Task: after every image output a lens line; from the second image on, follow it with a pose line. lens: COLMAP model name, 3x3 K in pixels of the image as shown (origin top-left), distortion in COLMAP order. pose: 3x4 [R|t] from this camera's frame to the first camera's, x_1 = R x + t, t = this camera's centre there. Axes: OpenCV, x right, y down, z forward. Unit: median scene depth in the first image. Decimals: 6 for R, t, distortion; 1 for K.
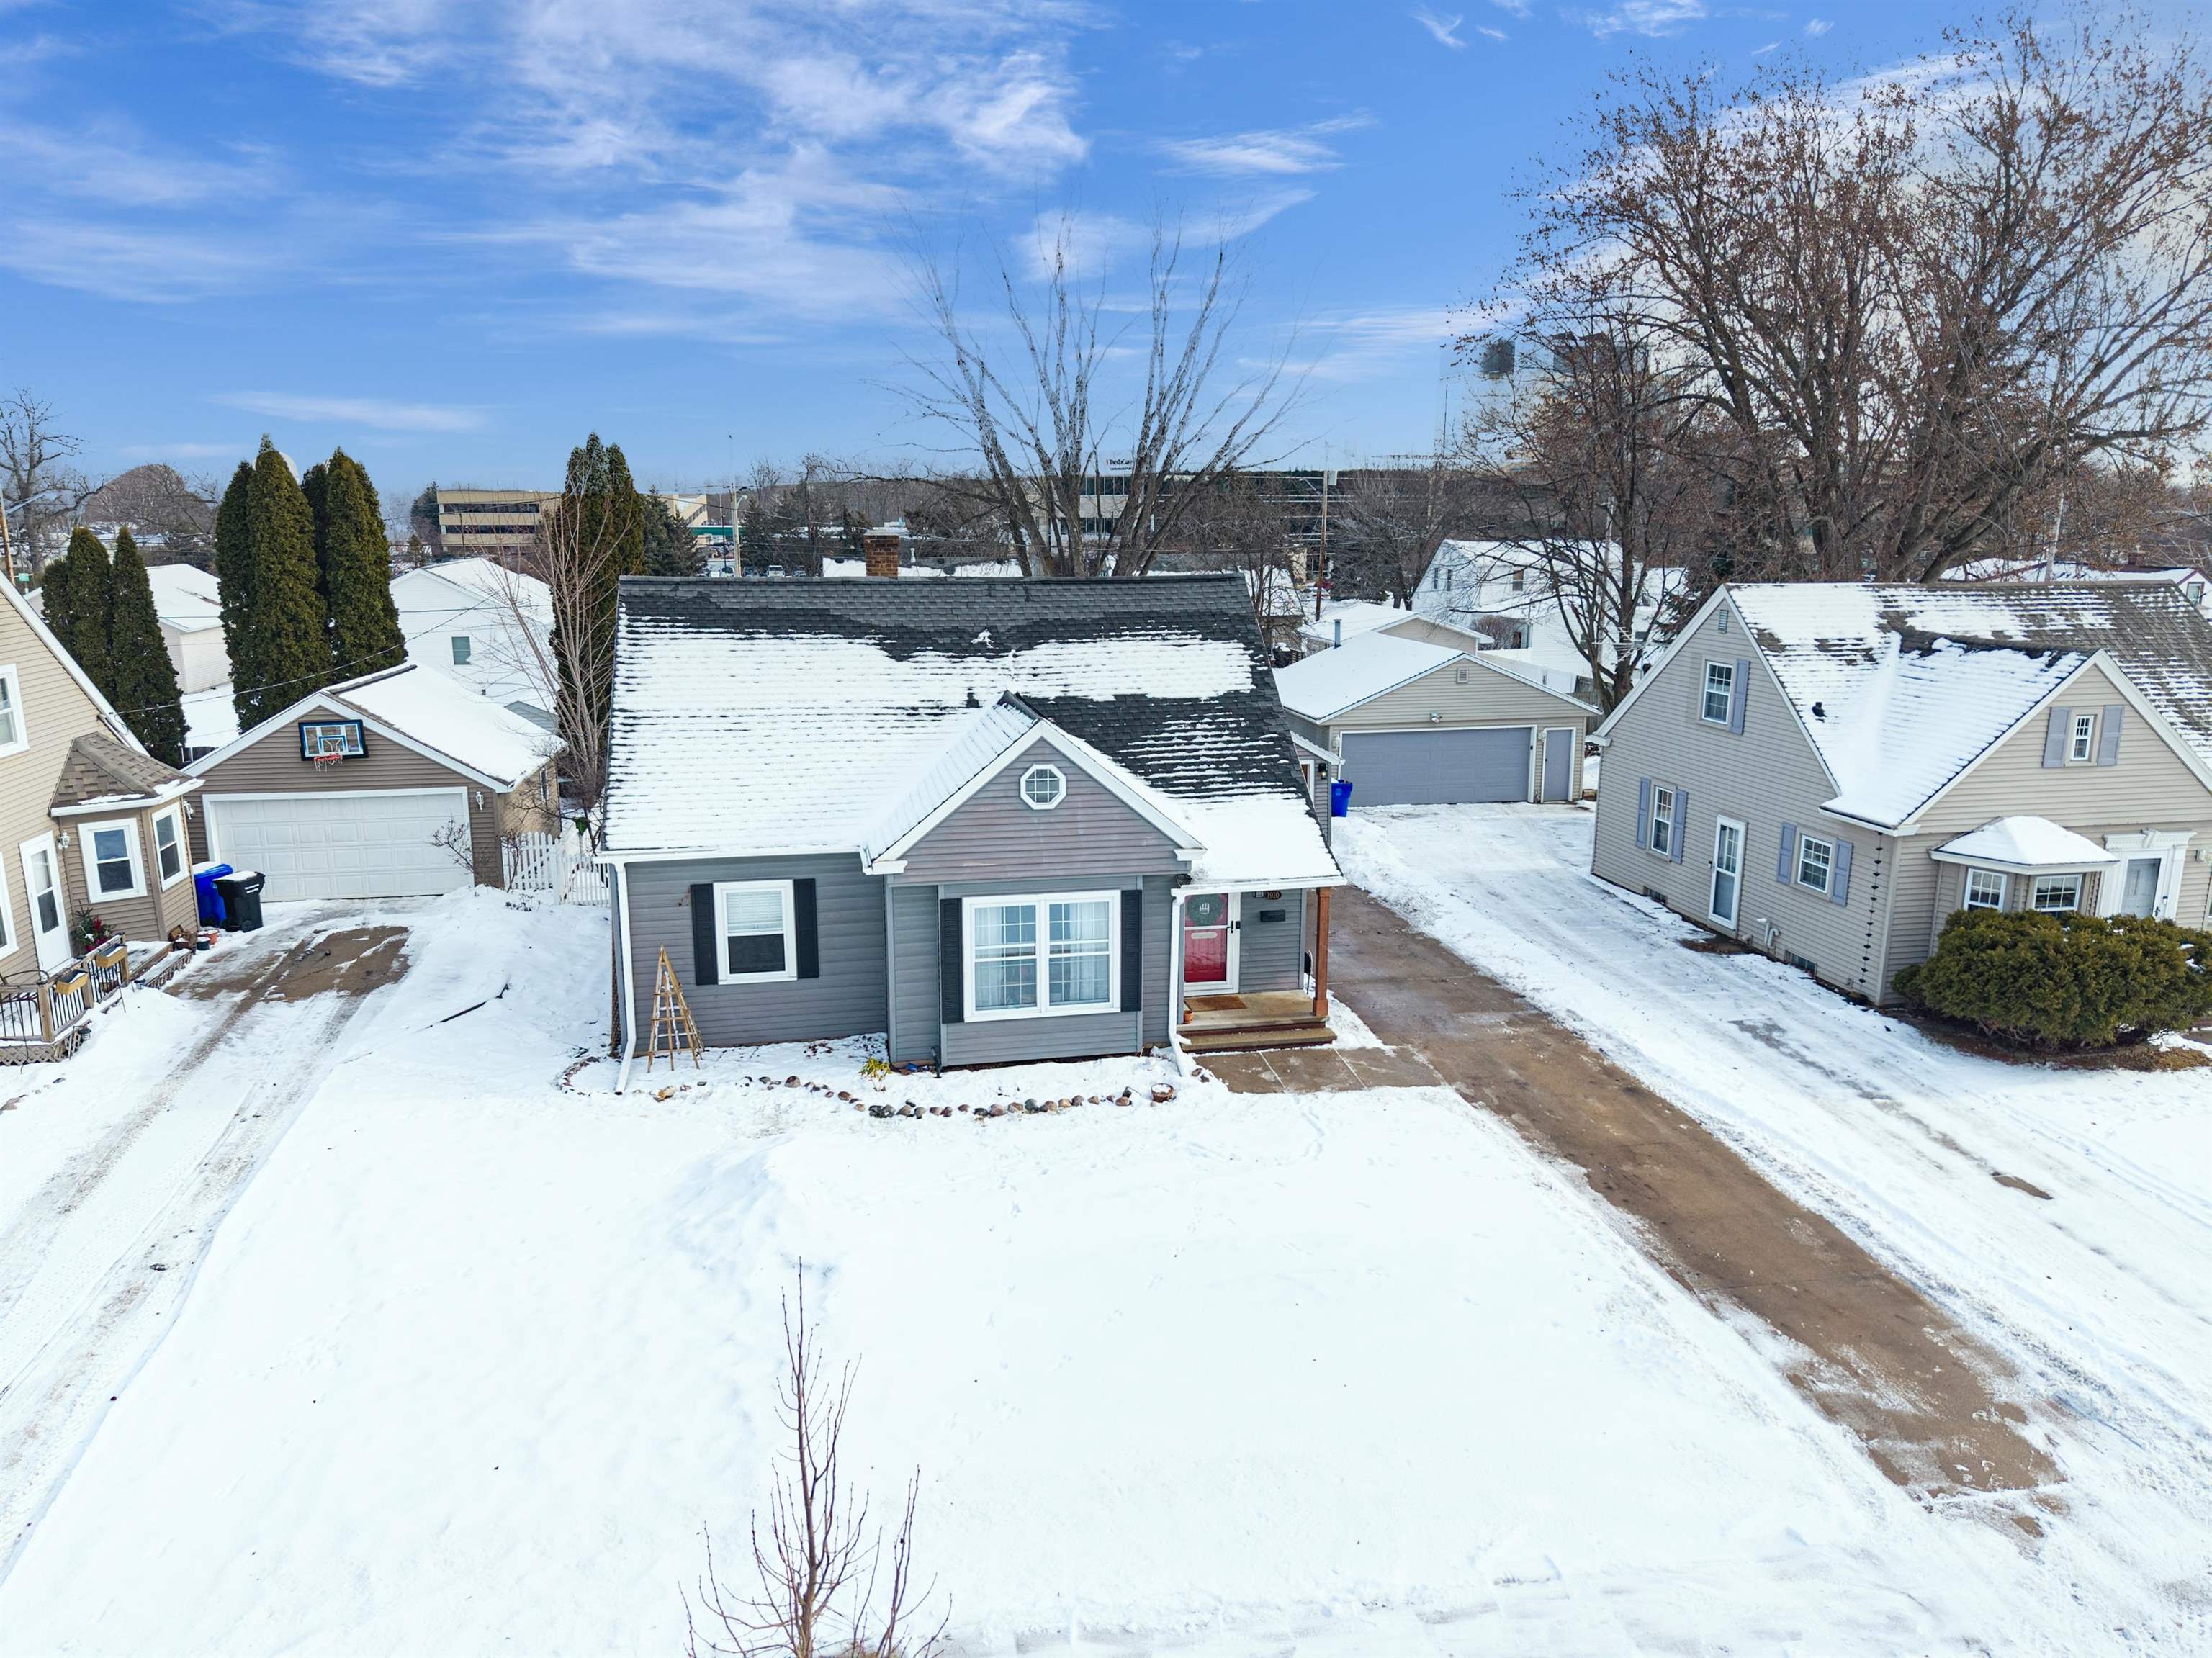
lens RADIAL K [[1476.8, 0, 1108.9], [0, 1476.8, 810.4], [0, 0, 1]] dist [0.057394, -0.073533]
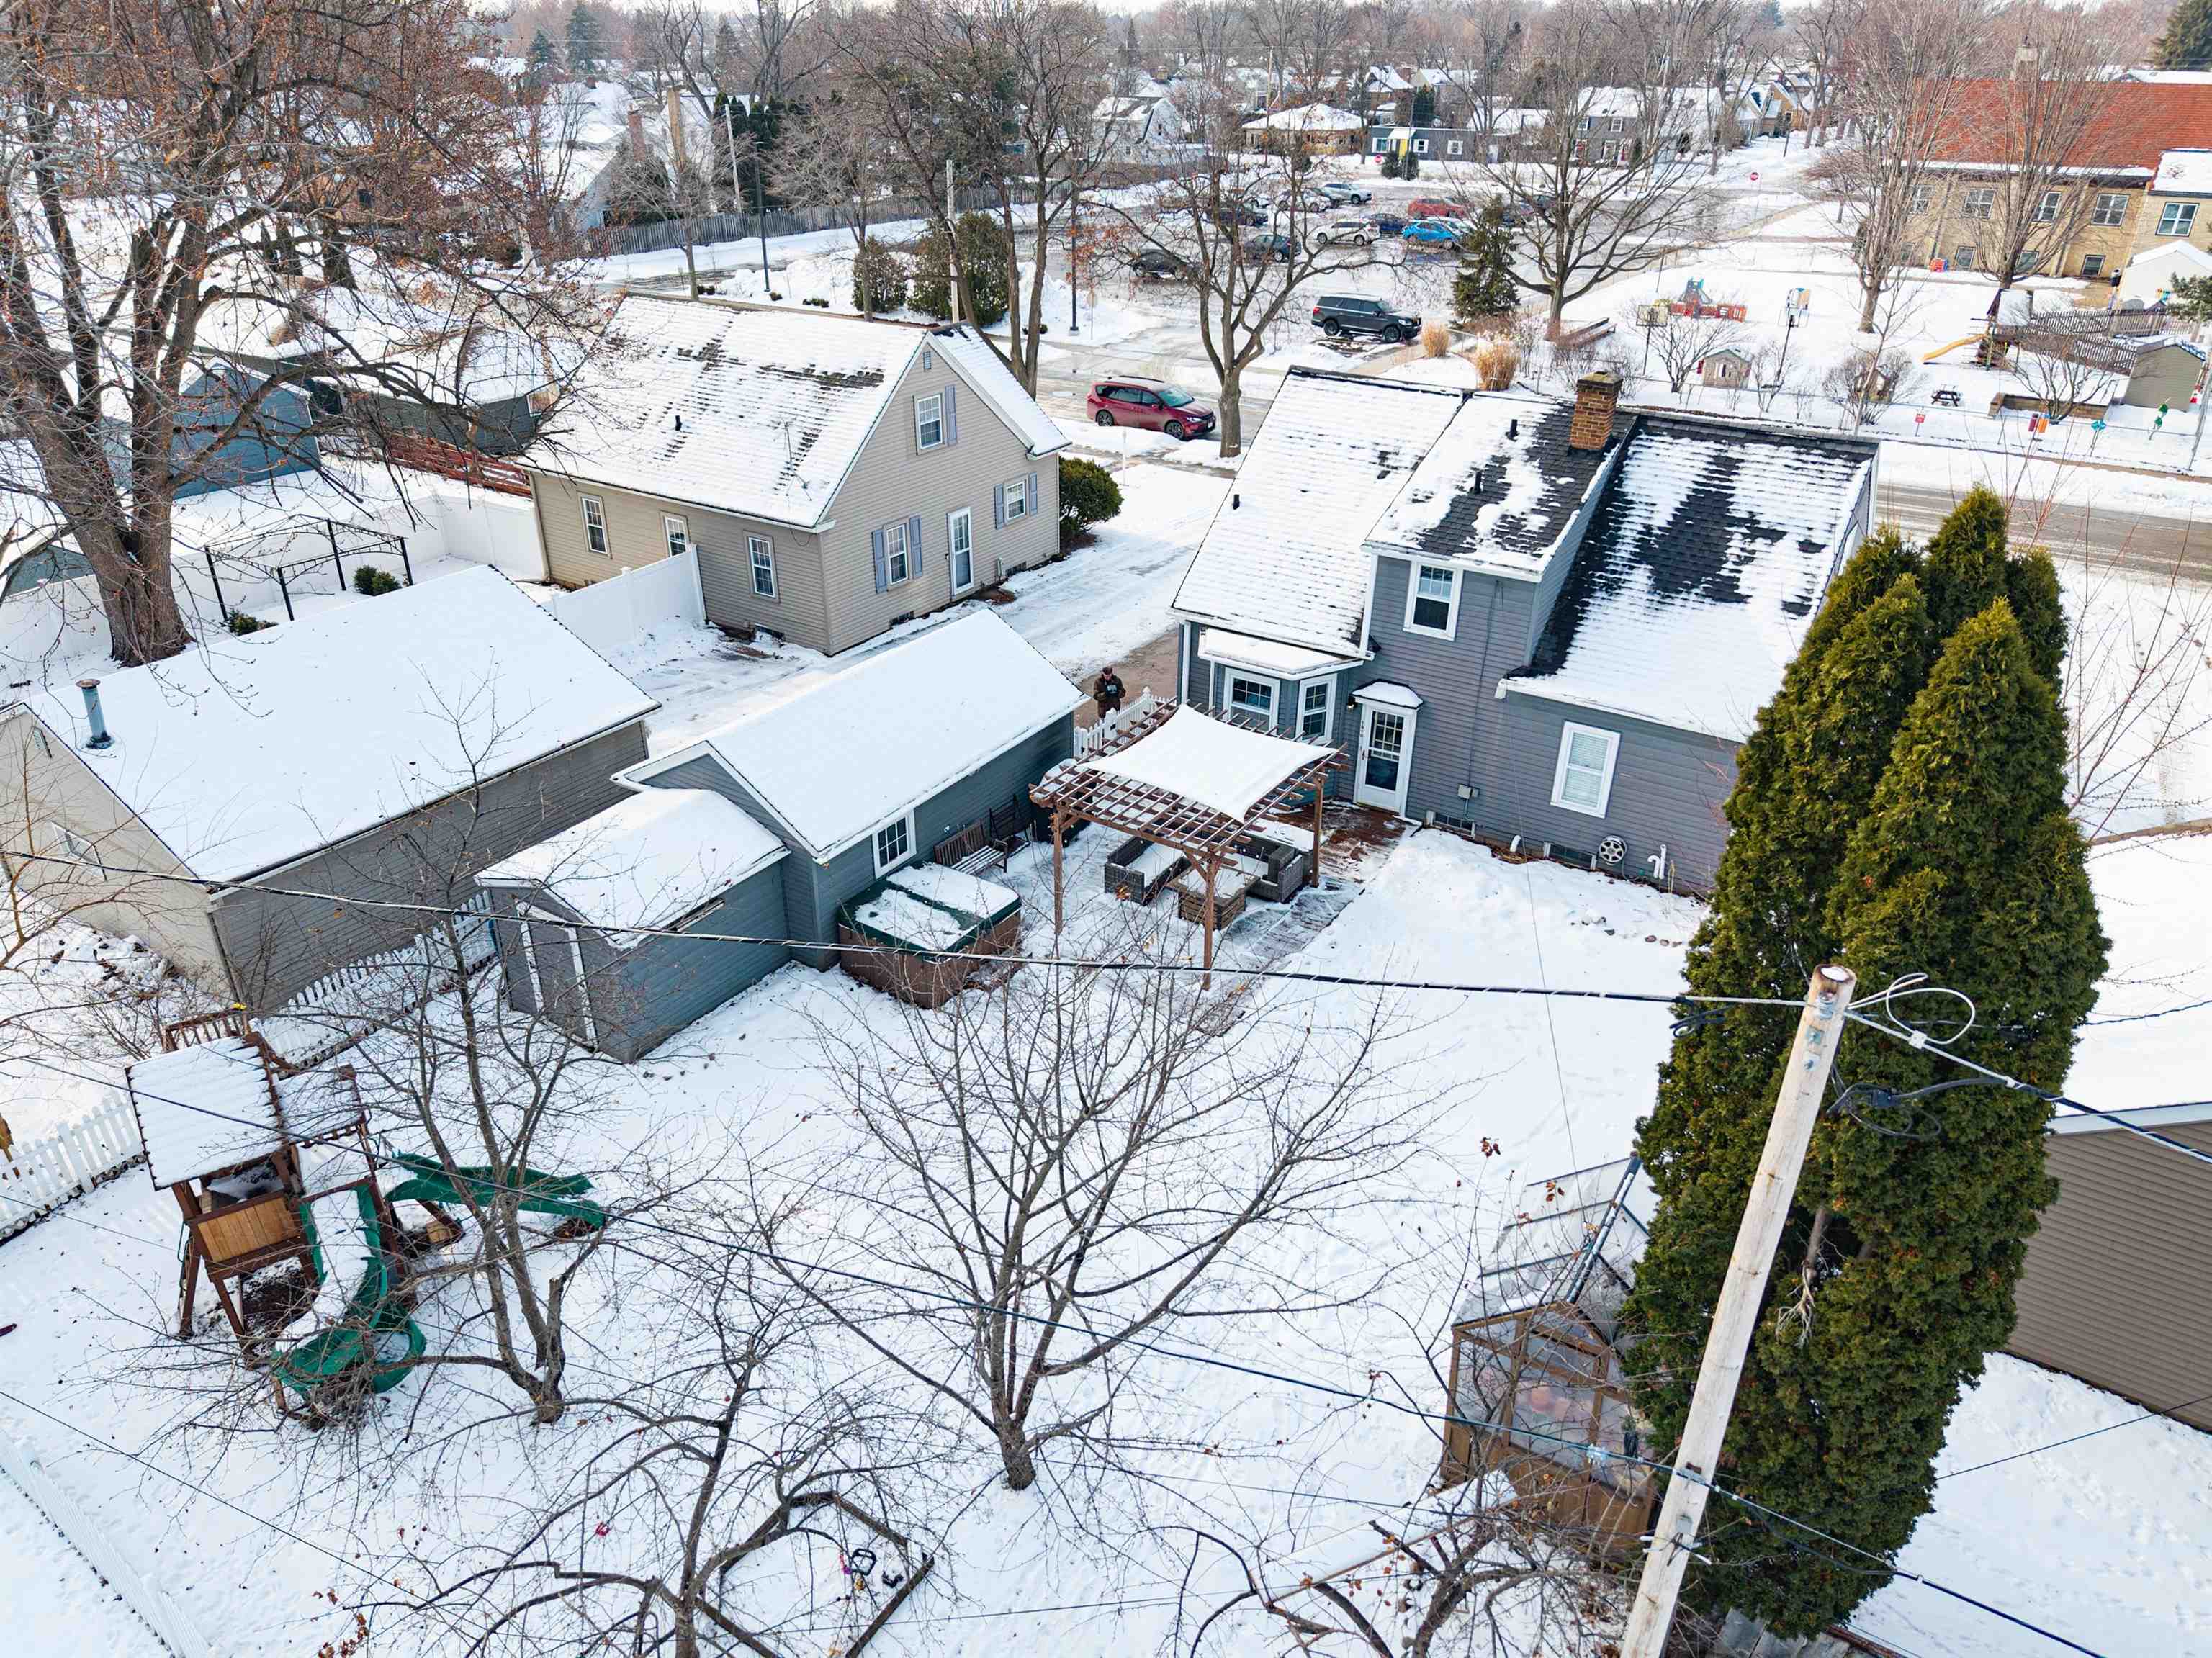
lens RADIAL K [[1482.3, 0, 1108.0], [0, 1482.3, 828.3], [0, 0, 1]] dist [0.021417, -0.021319]
pose [[-0.714898, -0.334520, 0.614018, -0.681095], [0.131887, 0.797863, 0.588235, -0.623740], [-0.686678, 0.501508, -0.526272, 2.085288]]
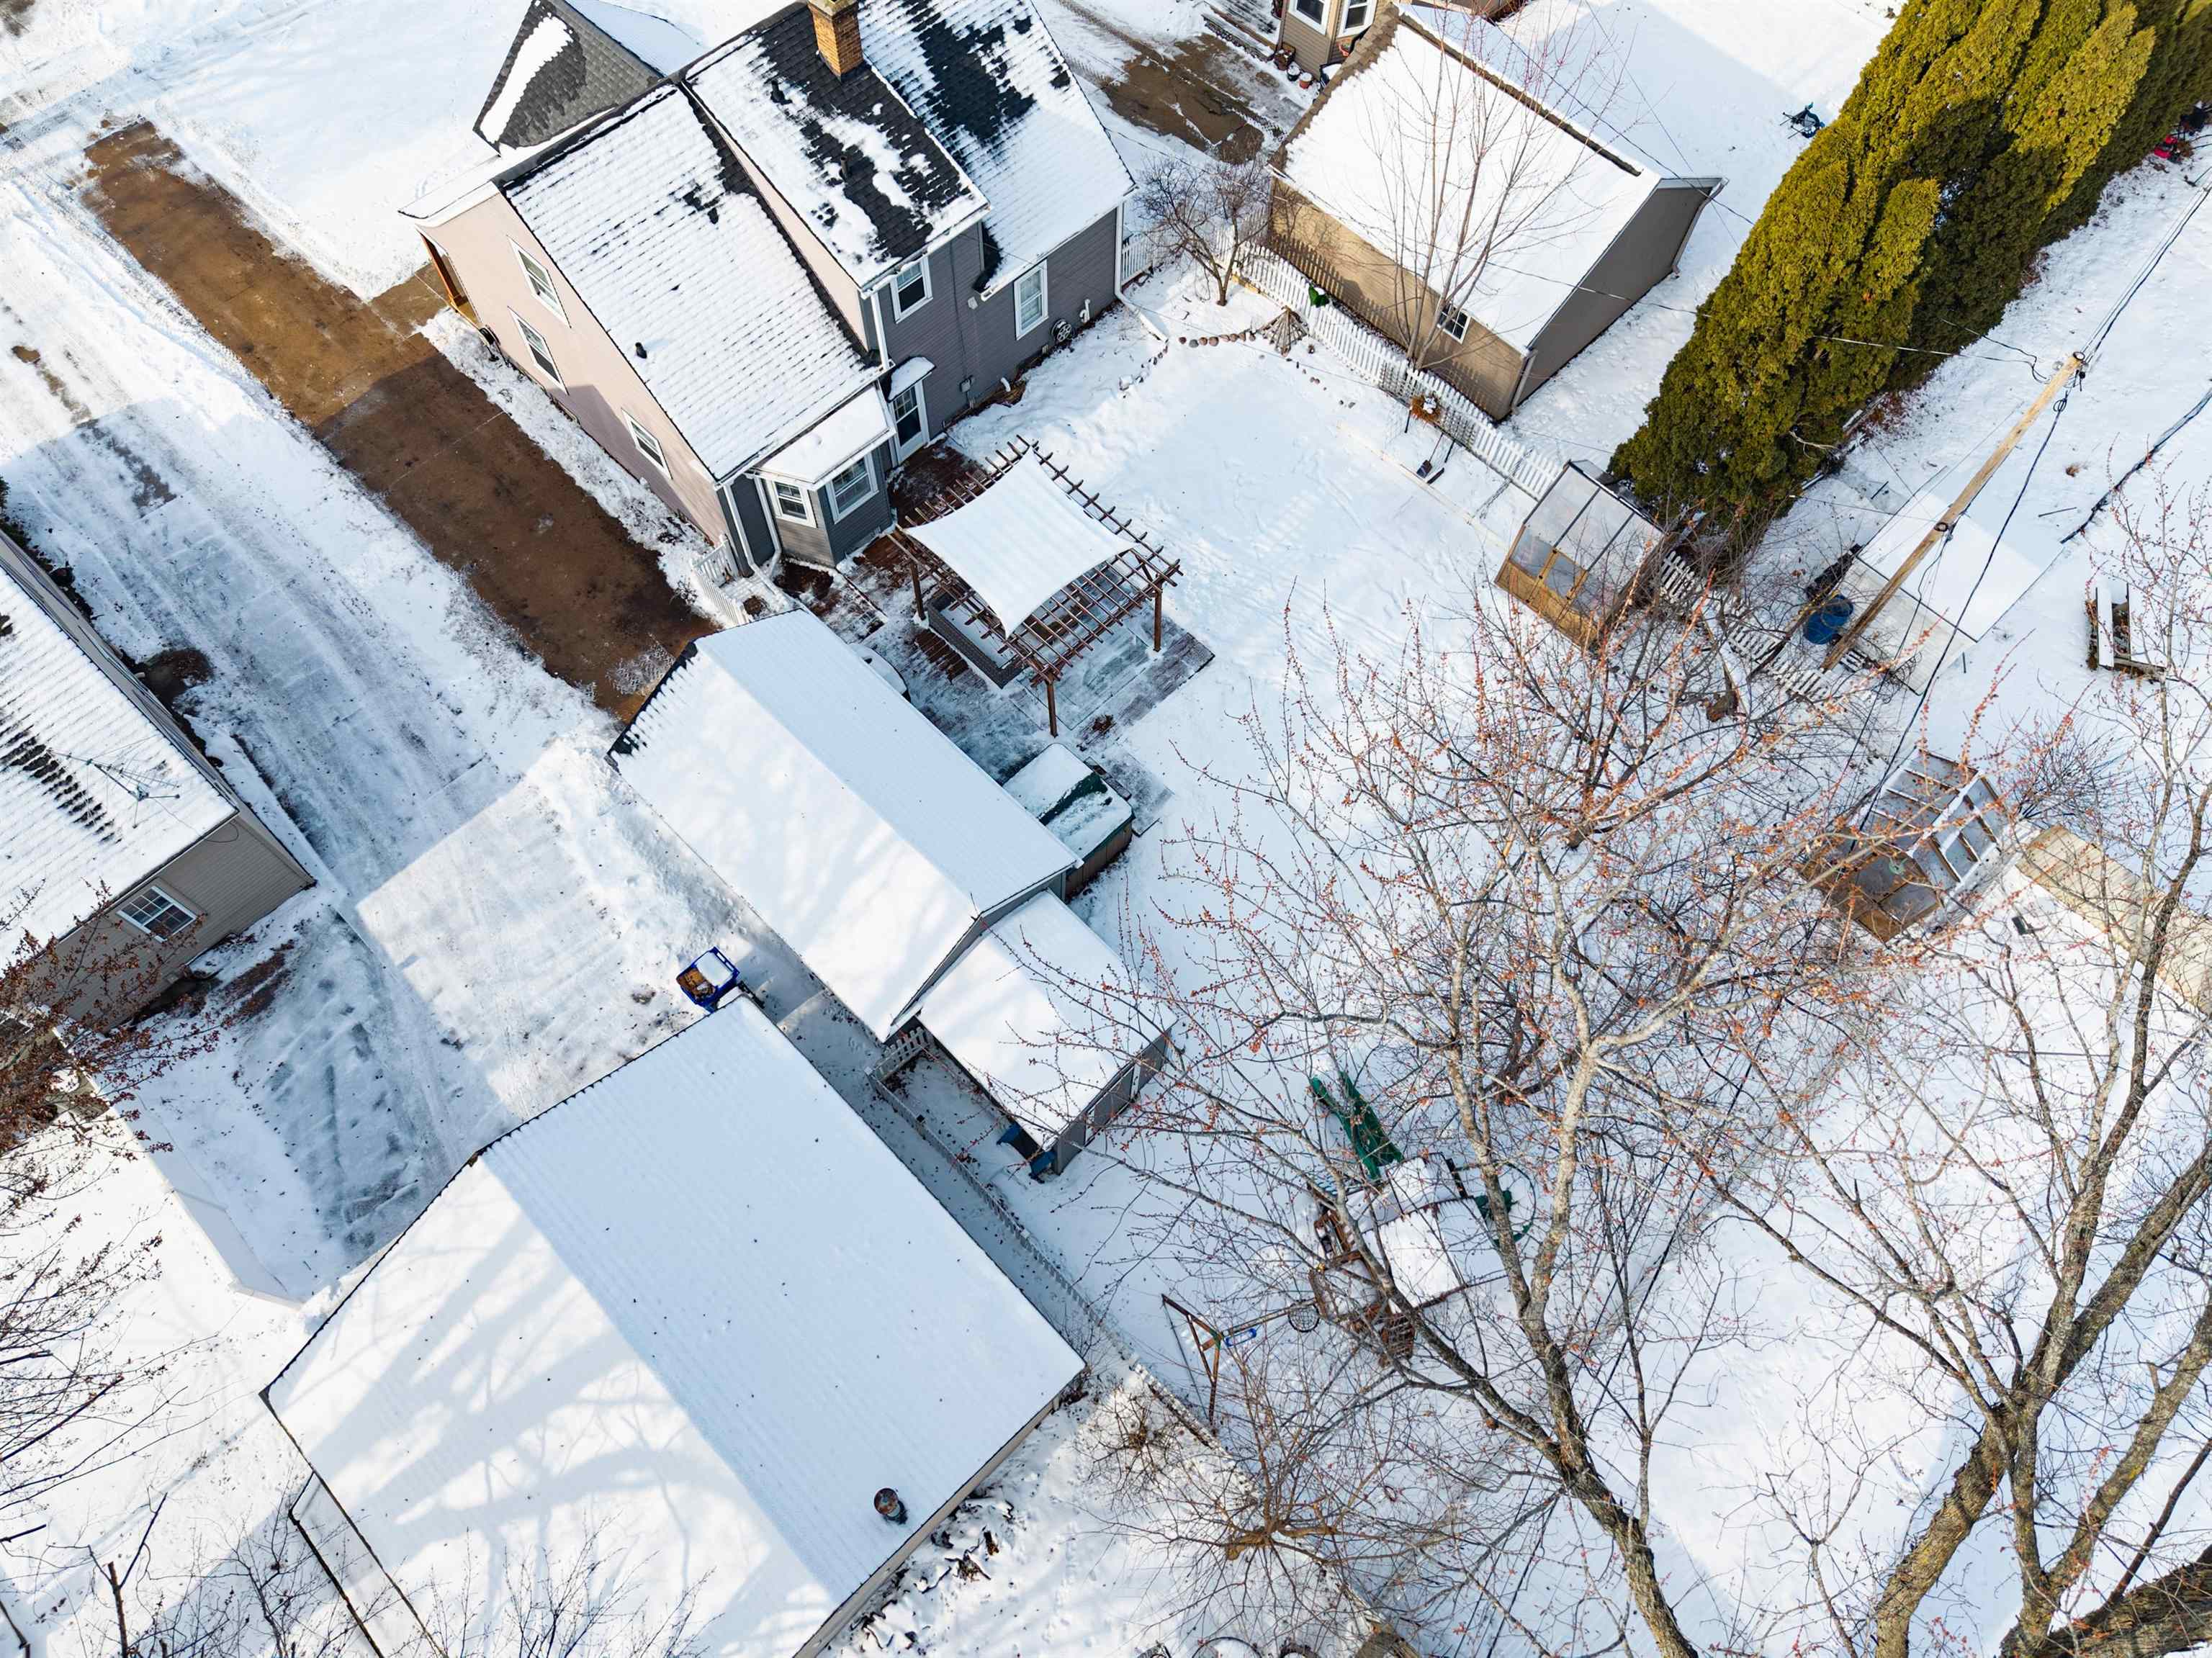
lens RADIAL K [[1482.3, 0, 1108.0], [0, 1482.3, 828.3], [0, 0, 1]] dist [0.021417, -0.021319]
pose [[-0.826198, 0.498371, -0.262723, 0.243821], [-0.134332, 0.278617, 0.950961, -1.090892], [0.547131, 0.820974, -0.163245, 1.896962]]
